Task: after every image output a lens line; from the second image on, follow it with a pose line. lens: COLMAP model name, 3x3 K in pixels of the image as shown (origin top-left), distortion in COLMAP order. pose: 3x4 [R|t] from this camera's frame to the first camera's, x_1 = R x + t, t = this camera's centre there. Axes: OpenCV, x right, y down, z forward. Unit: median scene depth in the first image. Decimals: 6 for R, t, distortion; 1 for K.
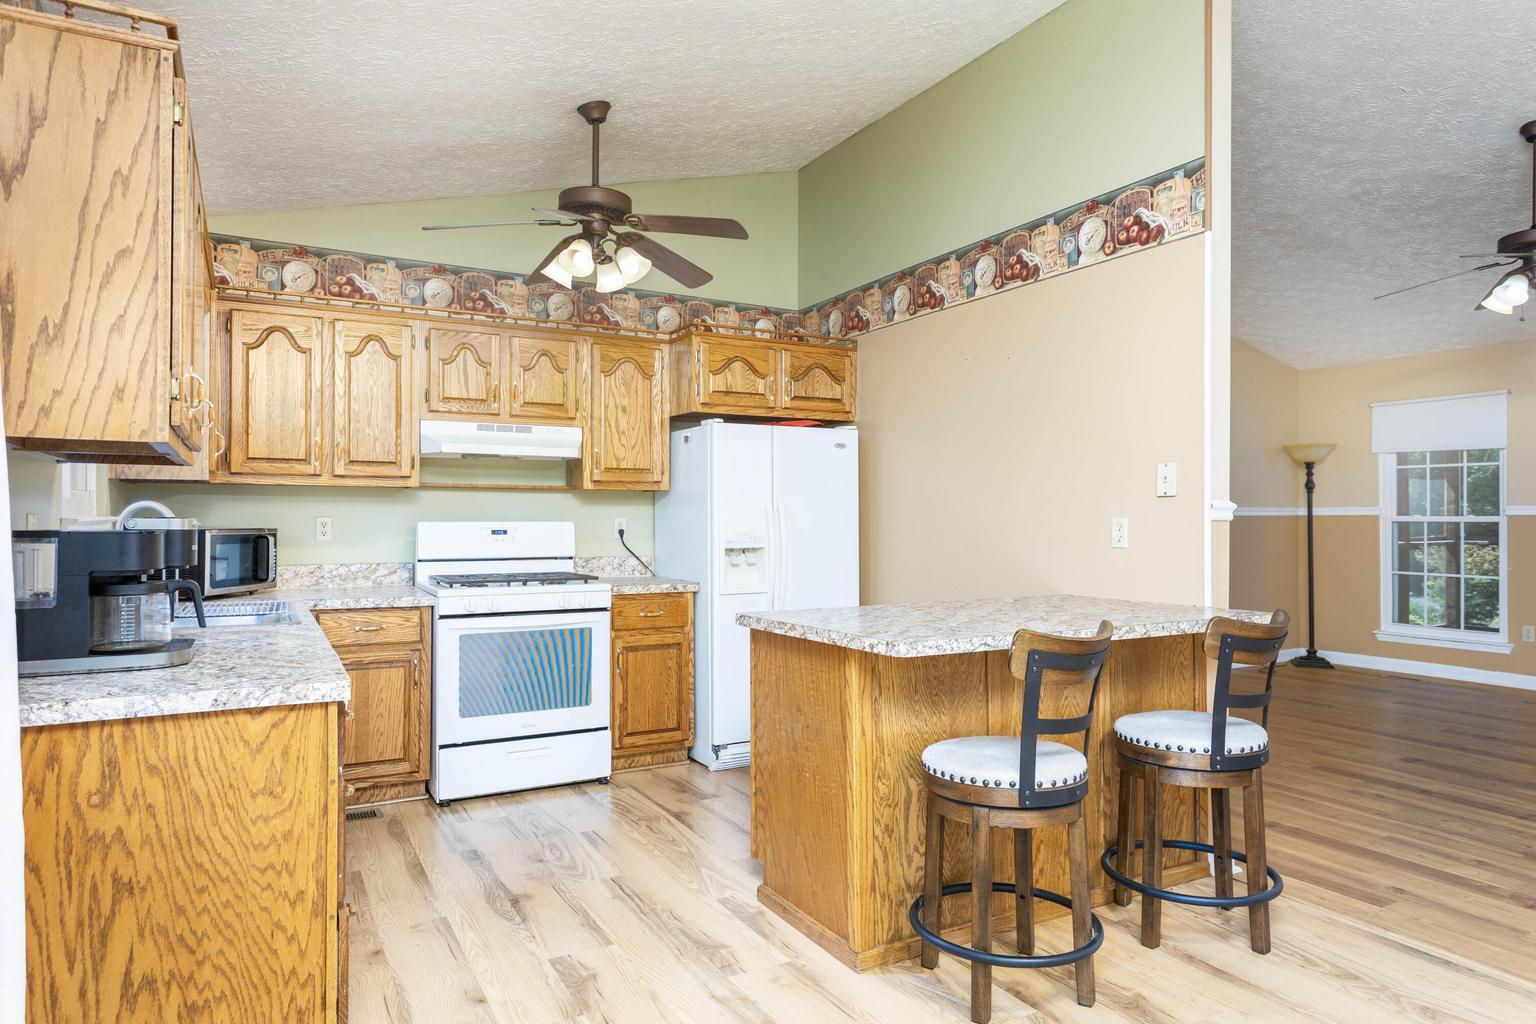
lens RADIAL K [[940.8, 0, 768.0], [0, 940.8, 512.0], [0, 0, 1]] dist [-0.000923, 0.001607]
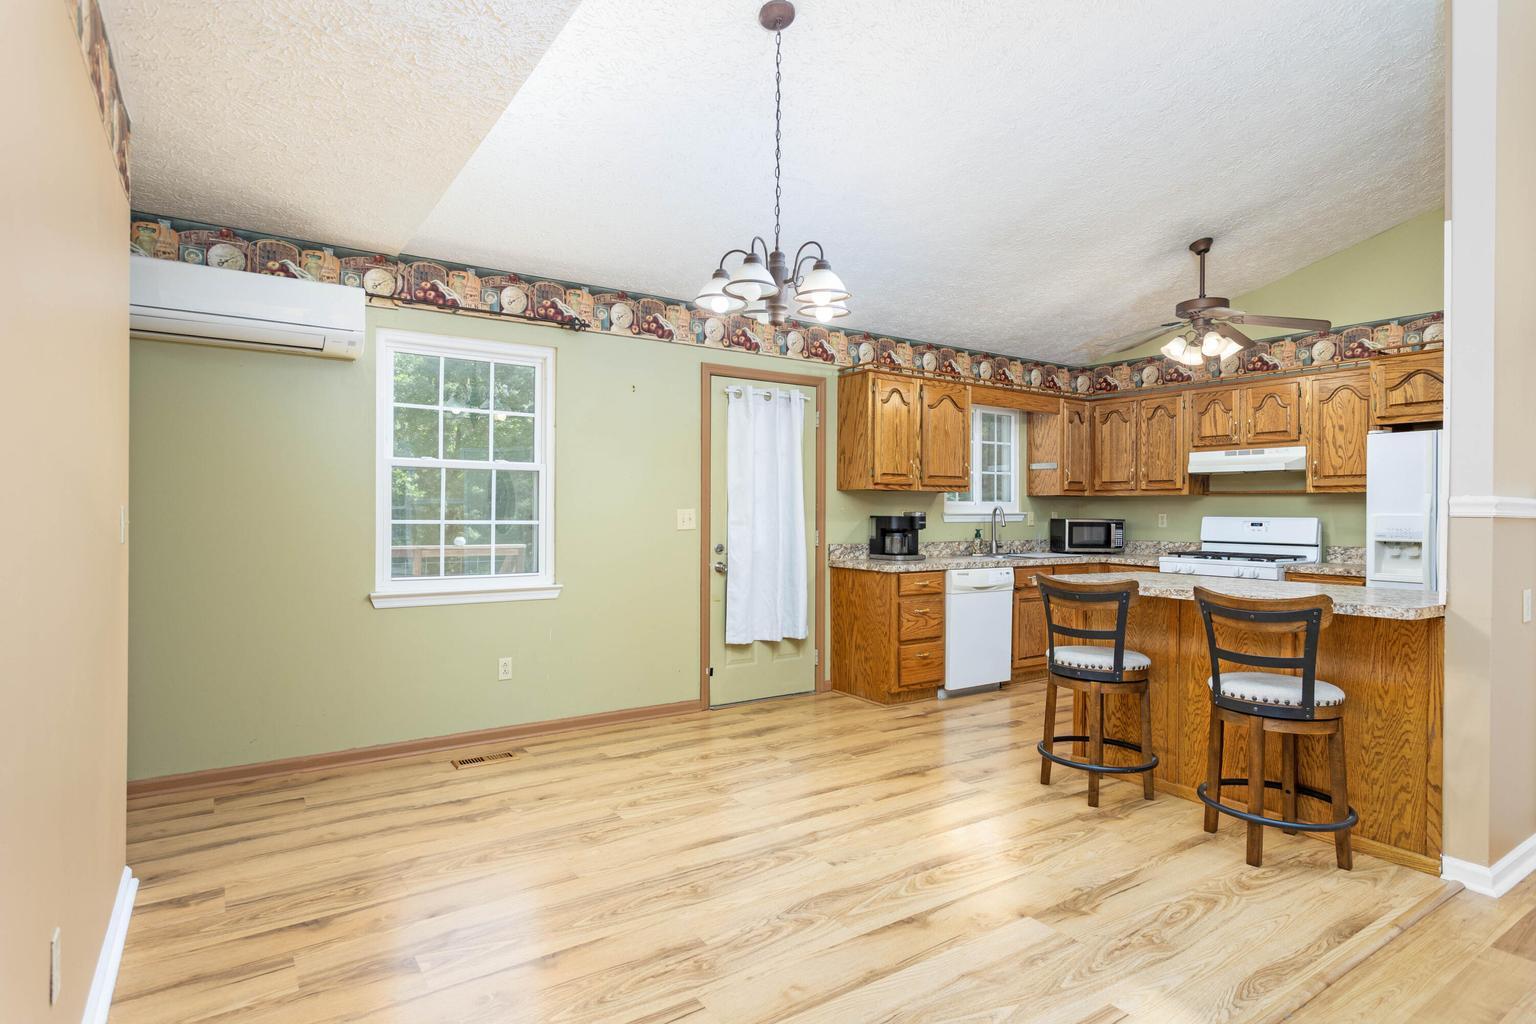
lens RADIAL K [[809.7, 0, 768.0], [0, 809.7, 512.0], [0, 0, 1]] dist [-0.001030, 0.000680]
pose [[0.088017, 0.000368, -0.996119, 0.938735], [-0.000297, 1.000000, 0.000343, 0.002548], [0.996119, 0.000265, 0.088017, 0.167254]]
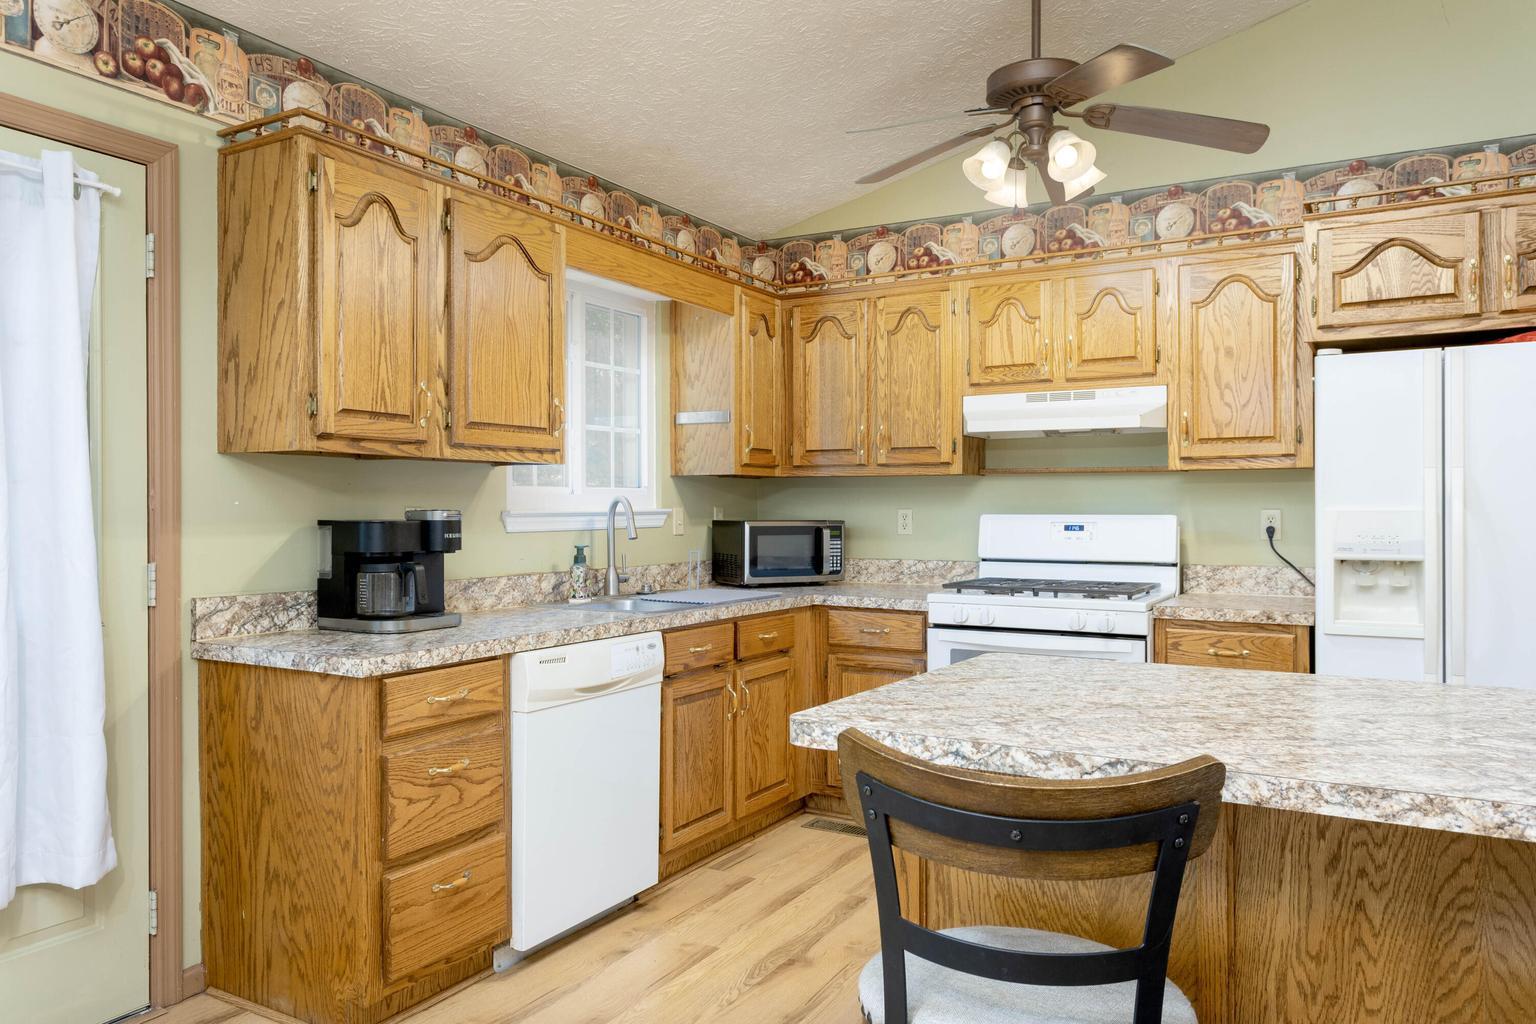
lens RADIAL K [[1072.1, 0, 771.7], [0, 1072.1, 511.8], [0, 0, 1]] dist [-0.000364, 0.004082]
pose [[0.514164, 0.001198, -0.857691, 0.384677], [0.006070, 0.999969, 0.005035, 0.001963], [0.857671, -0.007795, 0.514140, 0.344123]]
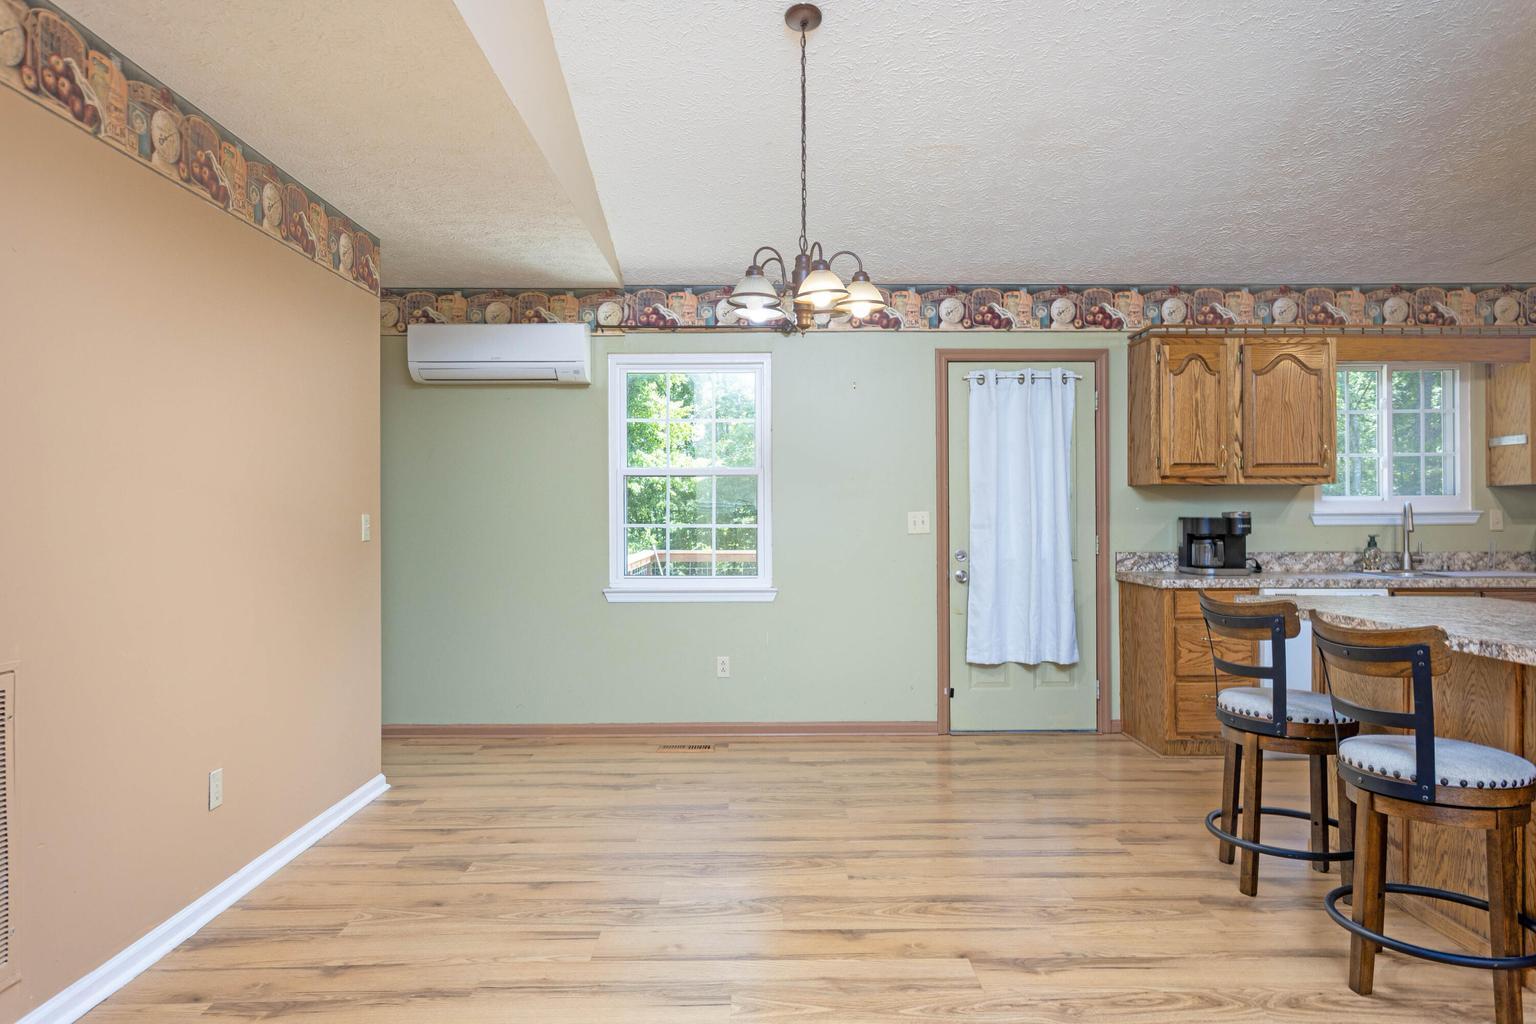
lens RADIAL K [[988.1, 0, 768.0], [0, 988.1, 512.0], [0, 0, 1]] dist [-0.004922, 0.000733]
pose [[-0.476314, 0.000644, -0.879275, 1.003245], [0.007774, 0.999964, -0.003479, 0.002680], [0.879241, -0.008492, -0.476302, 0.587783]]
